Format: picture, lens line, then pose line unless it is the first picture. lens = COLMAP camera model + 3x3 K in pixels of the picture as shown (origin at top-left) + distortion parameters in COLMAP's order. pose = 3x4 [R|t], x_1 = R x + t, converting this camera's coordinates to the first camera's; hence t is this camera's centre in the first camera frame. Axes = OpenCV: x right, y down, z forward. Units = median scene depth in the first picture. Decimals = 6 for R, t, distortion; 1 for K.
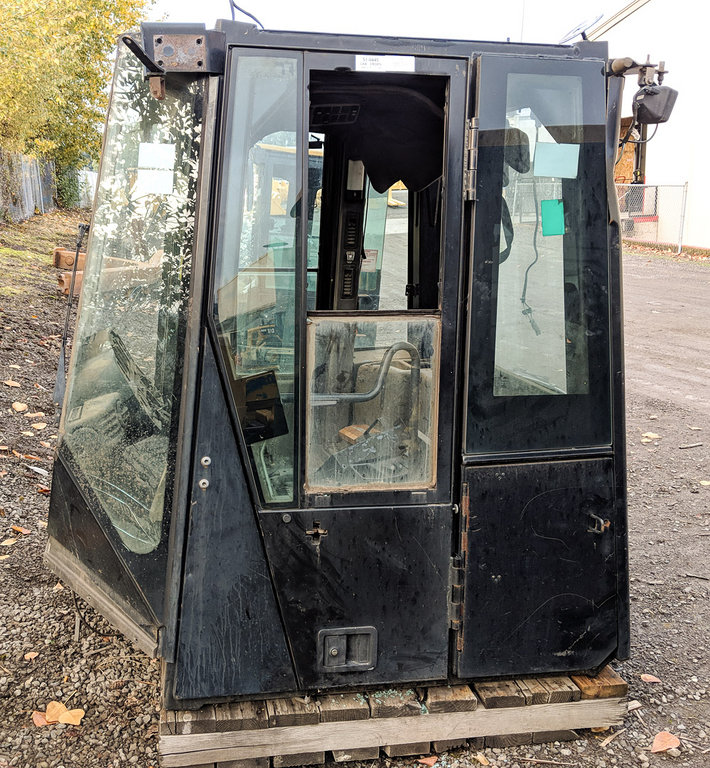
lens RADIAL K [[842.4, 0, 283.0], [0, 842.4, 395.3], [0, 0, 1]] dist [0.141192, -0.250678]
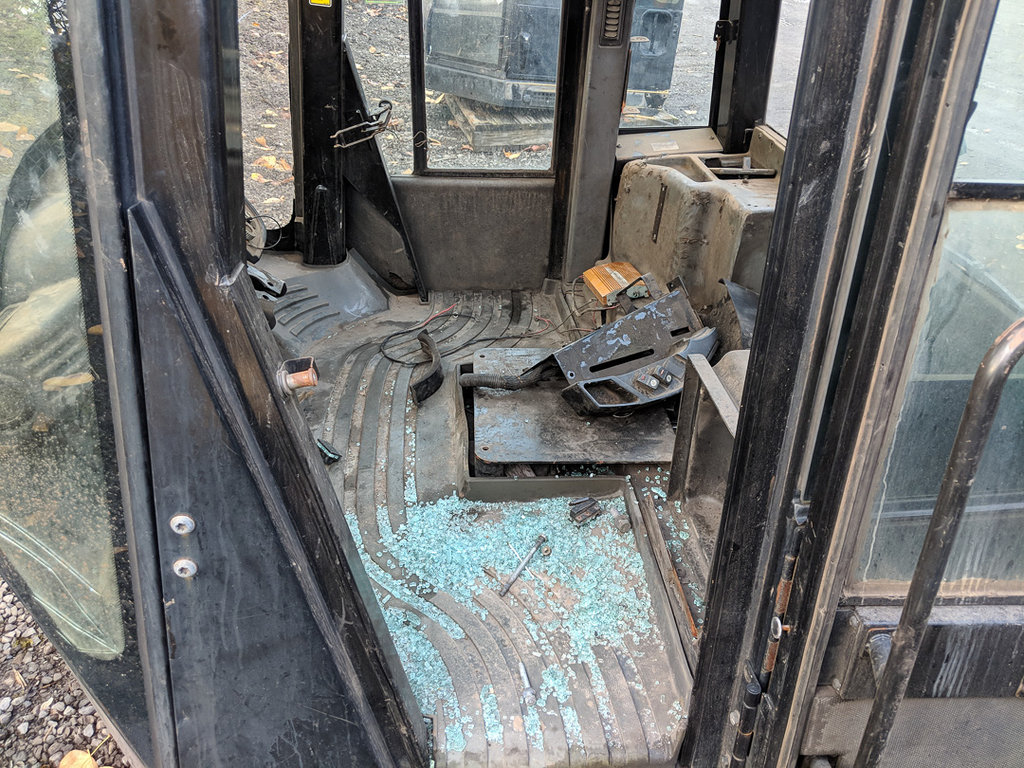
lens RADIAL K [[823.4, 0, 518.6], [0, 823.4, 389.6], [0, 0, 1]] dist [0.080628, -0.135345]
pose [[0.997104, 0.052237, -0.055267, 0.091167], [-0.031435, 0.944872, 0.325926, -0.120159], [0.069245, -0.323245, 0.943778, 0.610000]]
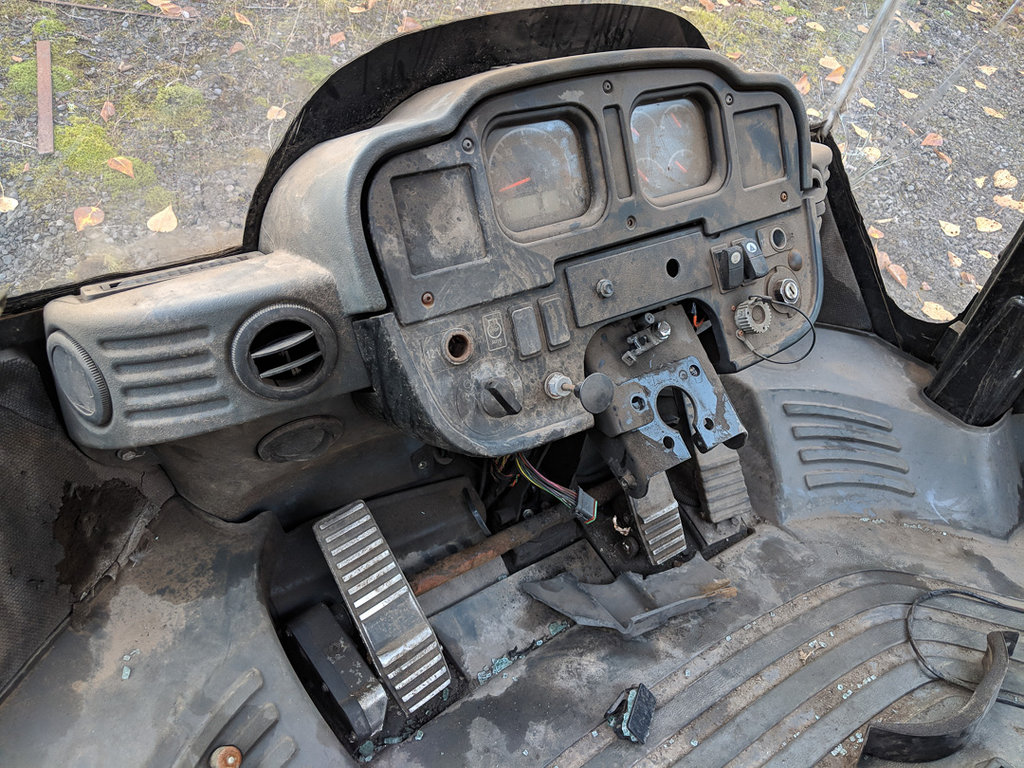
lens RADIAL K [[823.4, 0, 518.6], [0, 823.4, 389.6], [0, 0, 1]] dist [0.080628, -0.135345]
pose [[0.452684, 0.570786, -0.685041, 0.045239], [-0.283907, 0.820547, 0.496083, -0.145414], [0.845266, -0.030081, 0.533499, 1.039502]]
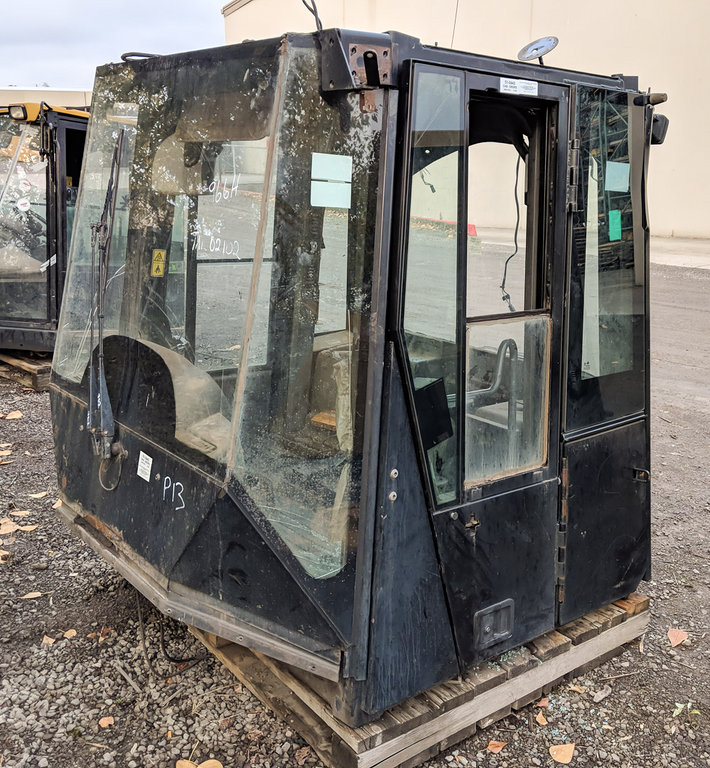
lens RADIAL K [[838.6, 0, 391.6], [0, 838.6, 384.0], [0, 0, 1]] dist [0.144187, -0.272217]
pose [[0.865243, -0.101124, 0.491048, -0.545405], [0.082060, 0.994803, 0.060273, -0.084407], [-0.494591, -0.011856, 0.869045, 0.128229]]
